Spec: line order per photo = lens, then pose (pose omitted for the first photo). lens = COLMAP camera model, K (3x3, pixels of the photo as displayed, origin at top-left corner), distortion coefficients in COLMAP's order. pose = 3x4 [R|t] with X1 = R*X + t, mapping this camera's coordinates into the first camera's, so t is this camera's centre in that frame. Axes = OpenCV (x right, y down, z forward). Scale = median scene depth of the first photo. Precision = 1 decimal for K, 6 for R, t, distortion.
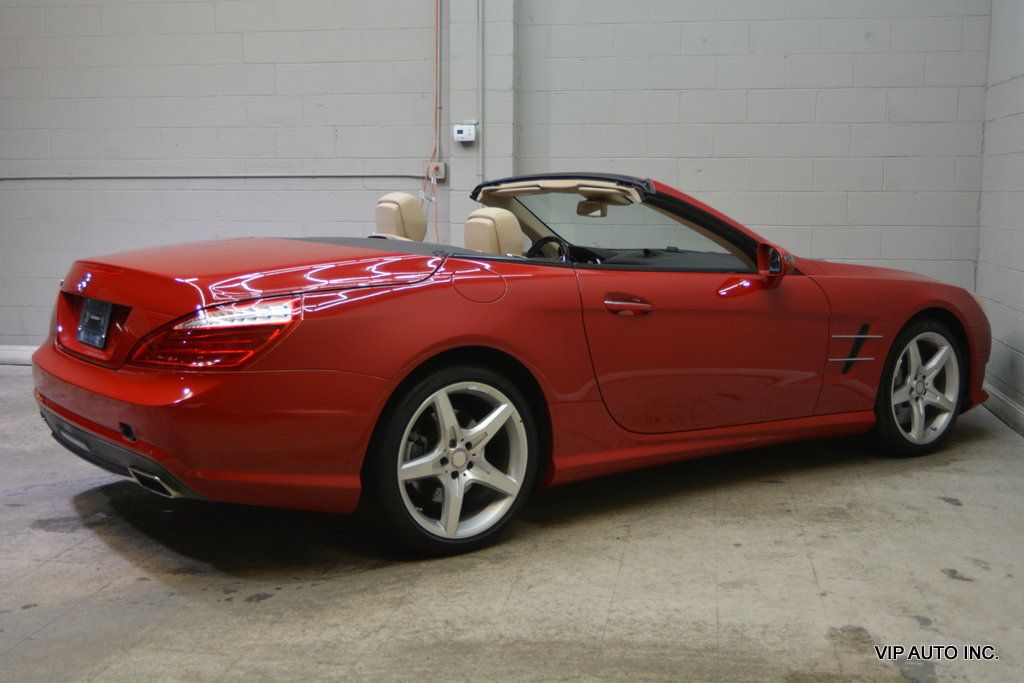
lens RADIAL K [[1180.8, 0, 516.2], [0, 1180.8, 343.6], [0, 0, 1]] dist [0.005801, -0.001401]
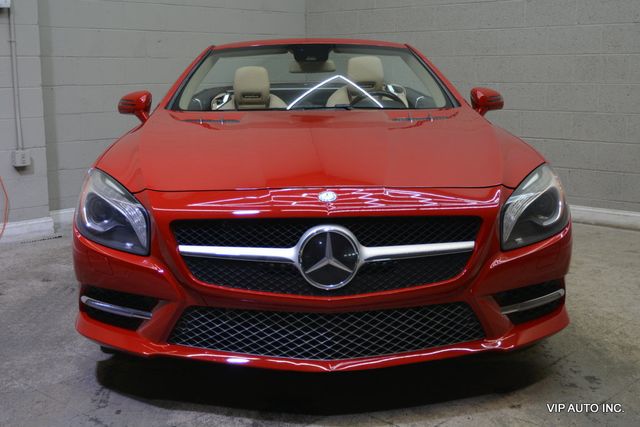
lens RADIAL K [[814.6, 0, 320.0], [0, 814.6, 213.5], [0, 0, 1]] dist [-0.008988, -0.061434]
pose [[0.542274, -0.152189, 0.826303, -0.900564], [0.114835, 0.987654, 0.106545, -0.065981], [-0.832317, 0.037112, 0.553056, 0.679709]]
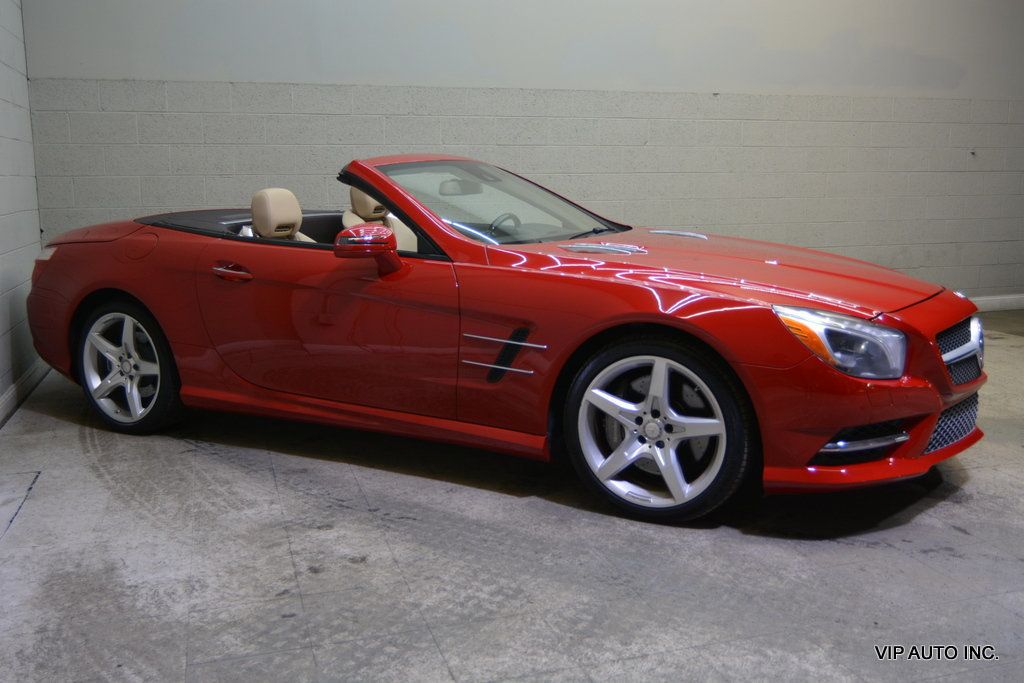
lens RADIAL K [[921.0, 0, 512.0], [0, 921.0, 341.5], [0, 0, 1]] dist [-0.008710, 0.007281]
pose [[-0.463590, -0.152153, 0.872888, -0.948488], [0.120411, 0.965188, 0.232192, -0.216943], [-0.877830, 0.212748, -0.429131, 1.744154]]
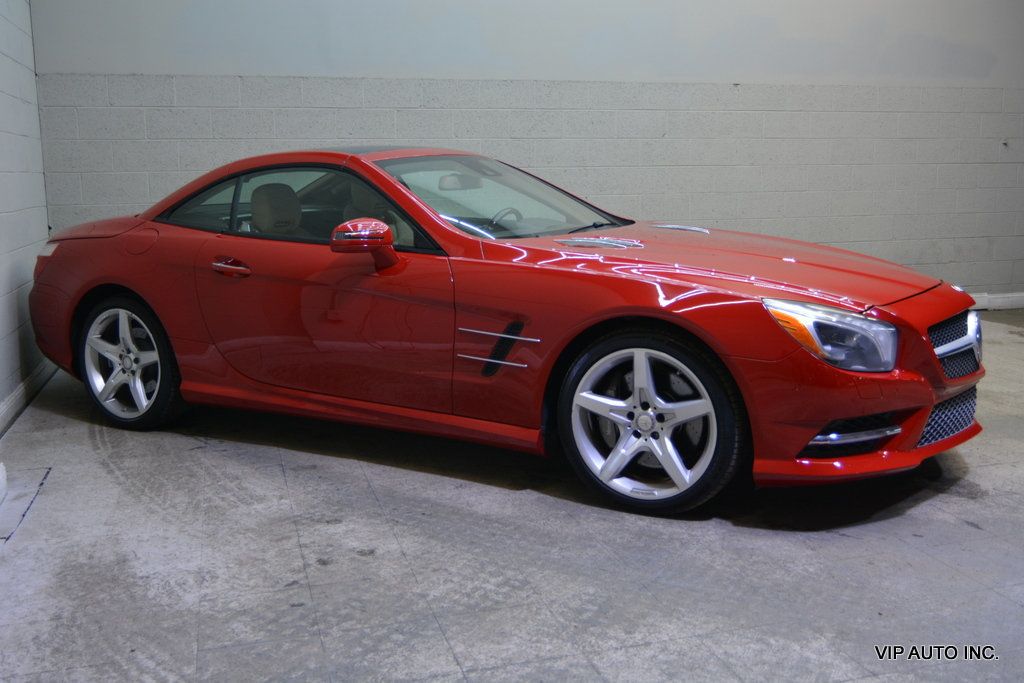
lens RADIAL K [[963.2, 0, 512.0], [0, 963.2, 341.5], [0, 0, 1]] dist [-0.008630, 0.001759]
pose [[-0.445580, -0.150137, 0.882563, -0.983561], [0.126656, 0.965349, 0.228165, -0.217739], [-0.886237, 0.213448, -0.411125, 1.751354]]
